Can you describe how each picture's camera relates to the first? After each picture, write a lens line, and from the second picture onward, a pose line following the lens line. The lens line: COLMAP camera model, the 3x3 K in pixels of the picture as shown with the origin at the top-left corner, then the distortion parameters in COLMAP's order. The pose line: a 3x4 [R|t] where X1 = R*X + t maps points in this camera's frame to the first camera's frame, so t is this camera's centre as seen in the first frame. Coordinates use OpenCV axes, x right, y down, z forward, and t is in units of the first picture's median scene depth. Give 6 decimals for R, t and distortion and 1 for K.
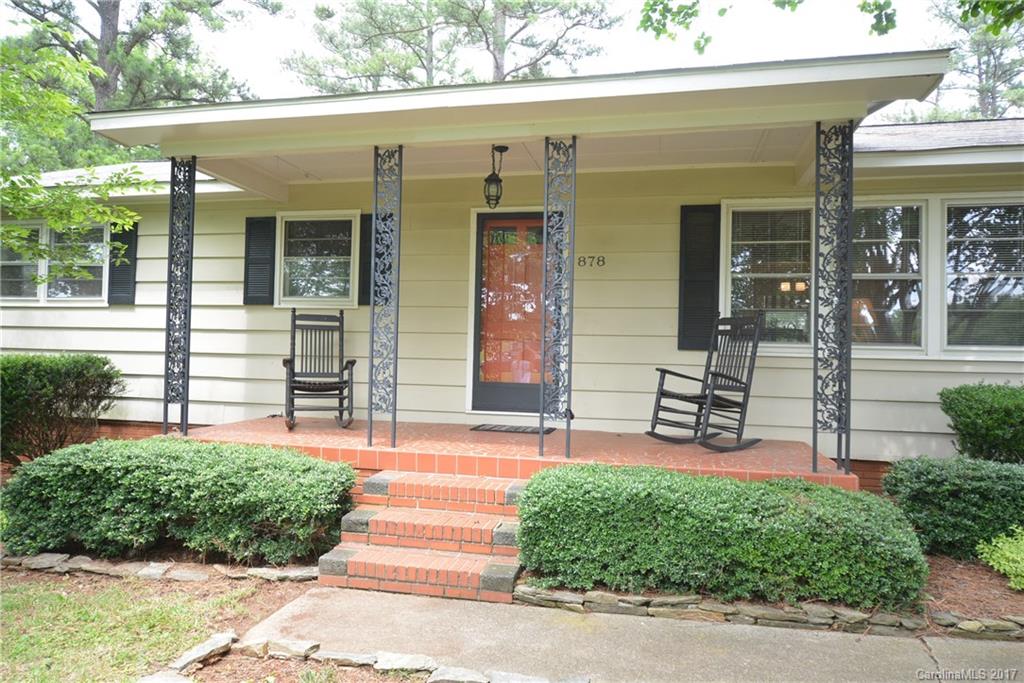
lens RADIAL K [[645.8, 0, 512.0], [0, 645.8, 341.5], [0, 0, 1]] dist [-0.003103, 0.000331]
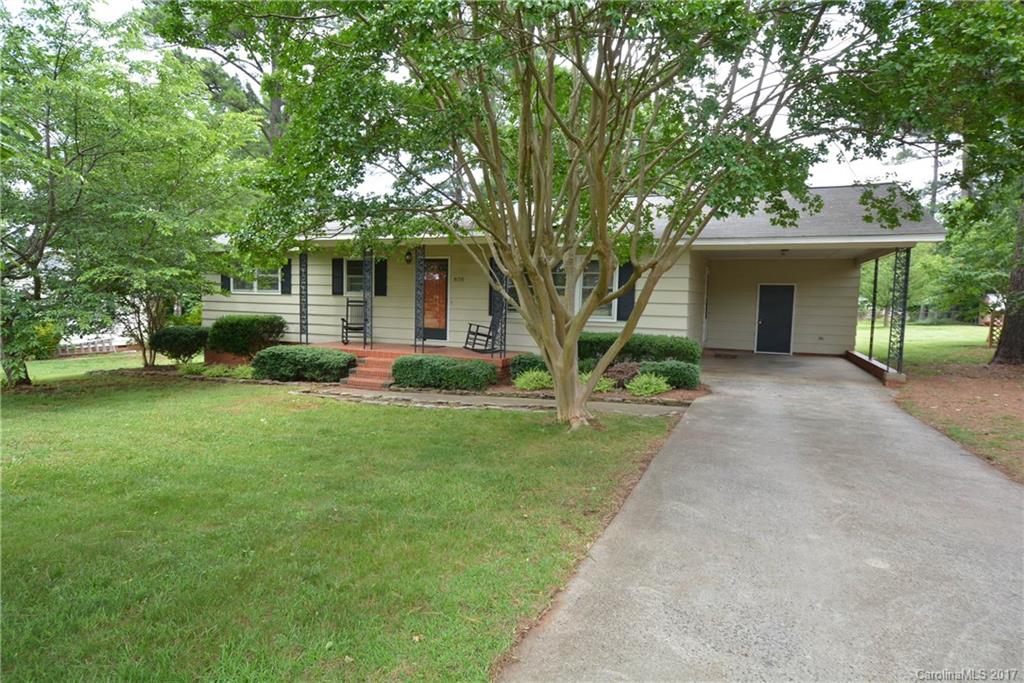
lens RADIAL K [[554.7, 0, 512.0], [0, 554.7, 341.5], [0, 0, 1]] dist [0.000836, -0.001208]
pose [[0.985196, 0.015135, -0.170760, 0.788673], [0.000406, 0.995887, 0.090607, -0.091138], [0.171429, -0.089335, 0.981138, -1.224612]]
